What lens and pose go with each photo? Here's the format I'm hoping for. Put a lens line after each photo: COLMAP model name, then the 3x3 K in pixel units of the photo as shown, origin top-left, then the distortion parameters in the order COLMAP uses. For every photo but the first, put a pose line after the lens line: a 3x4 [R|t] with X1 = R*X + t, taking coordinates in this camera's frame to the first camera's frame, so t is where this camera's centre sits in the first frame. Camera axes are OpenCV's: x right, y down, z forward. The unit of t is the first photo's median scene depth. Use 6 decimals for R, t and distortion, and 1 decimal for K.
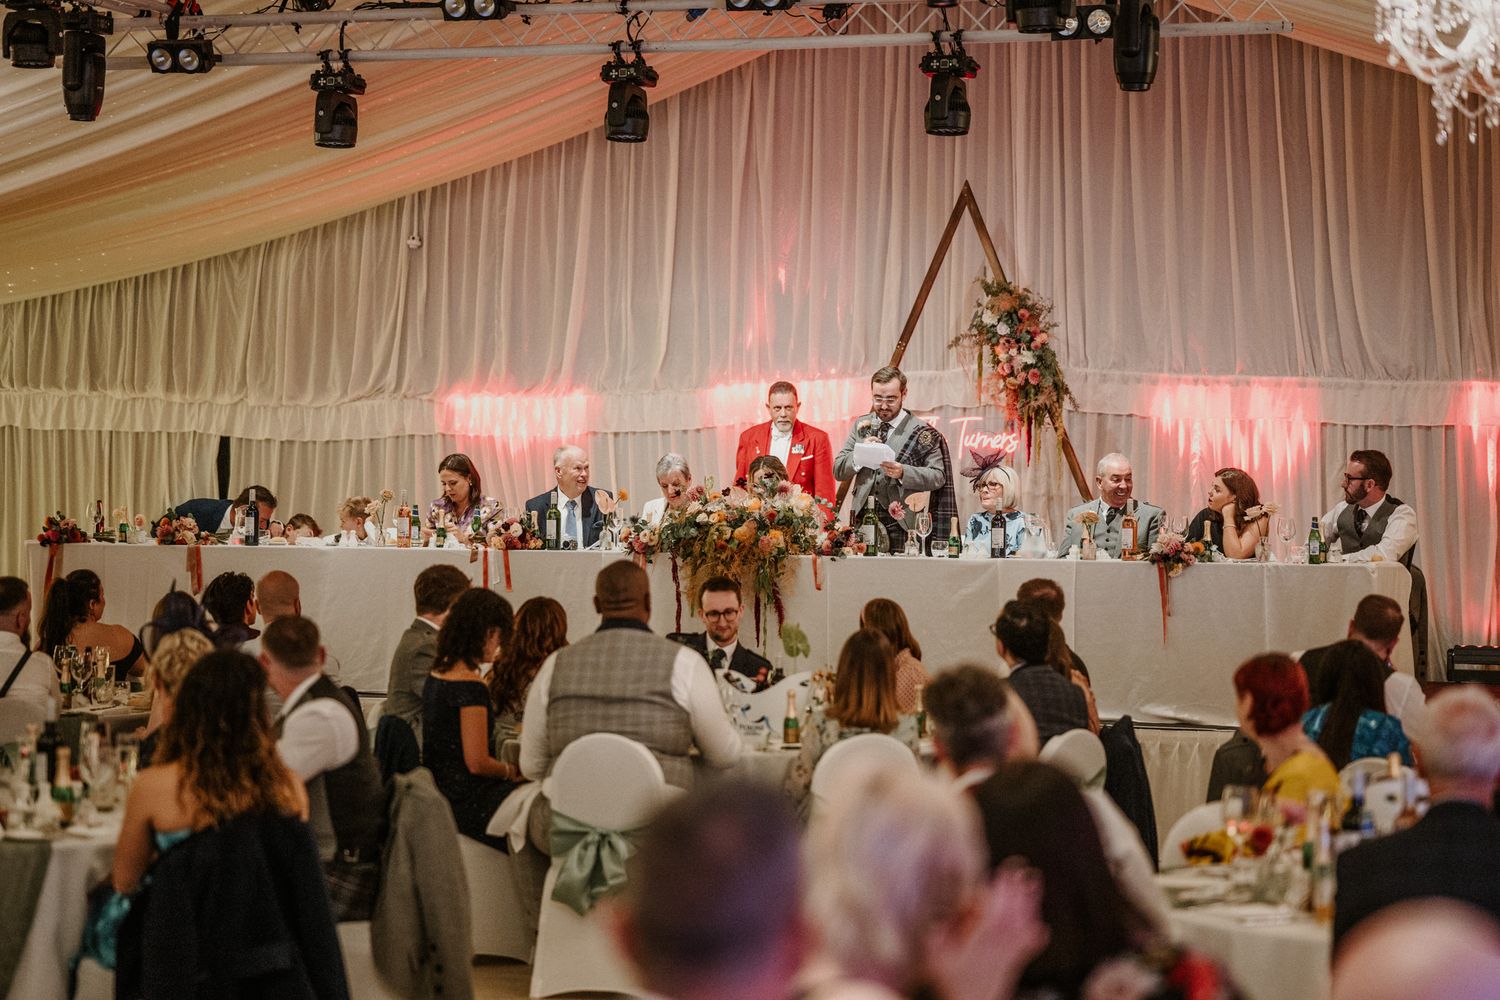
lens RADIAL K [[3674.8, 0, 755.4], [0, 3674.8, 496.2], [0, 0, 1]] dist [0.164318, 0.000000]
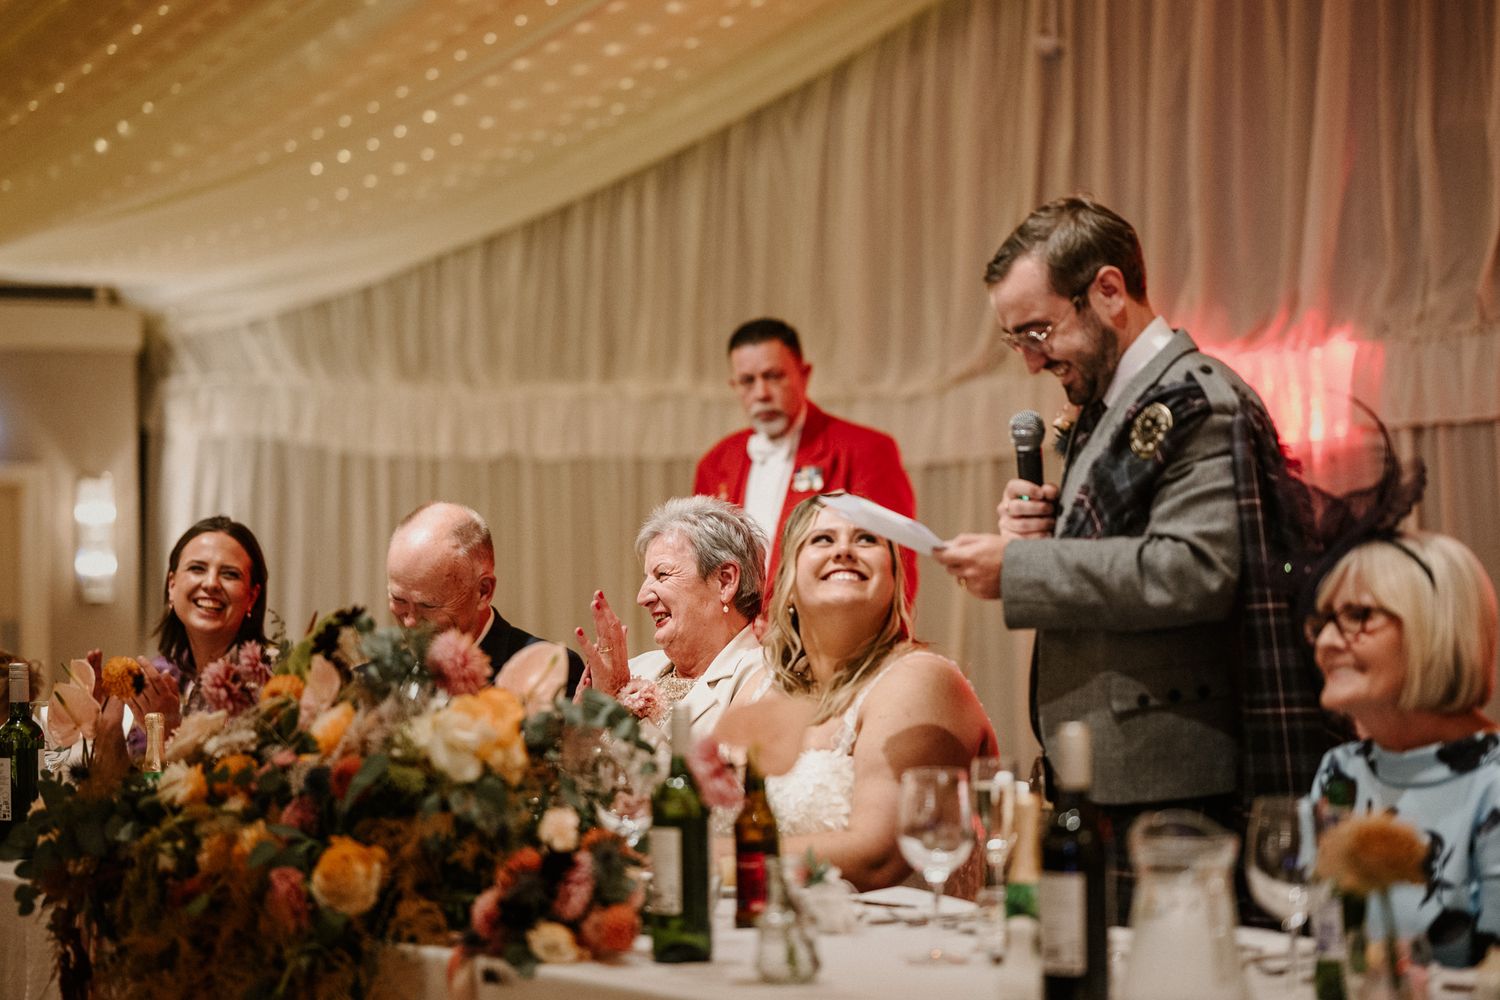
lens RADIAL K [[3674.8, 0, 754.3], [0, 3674.8, 536.5], [0, 0, 1]] dist [0.164318, 0.000000]
pose [[0.879052, -0.020258, -0.476295, 0.100073], [0.024323, 0.999701, 0.002372, -0.007097], [0.476105, -0.013671, 0.879282, 0.567182]]
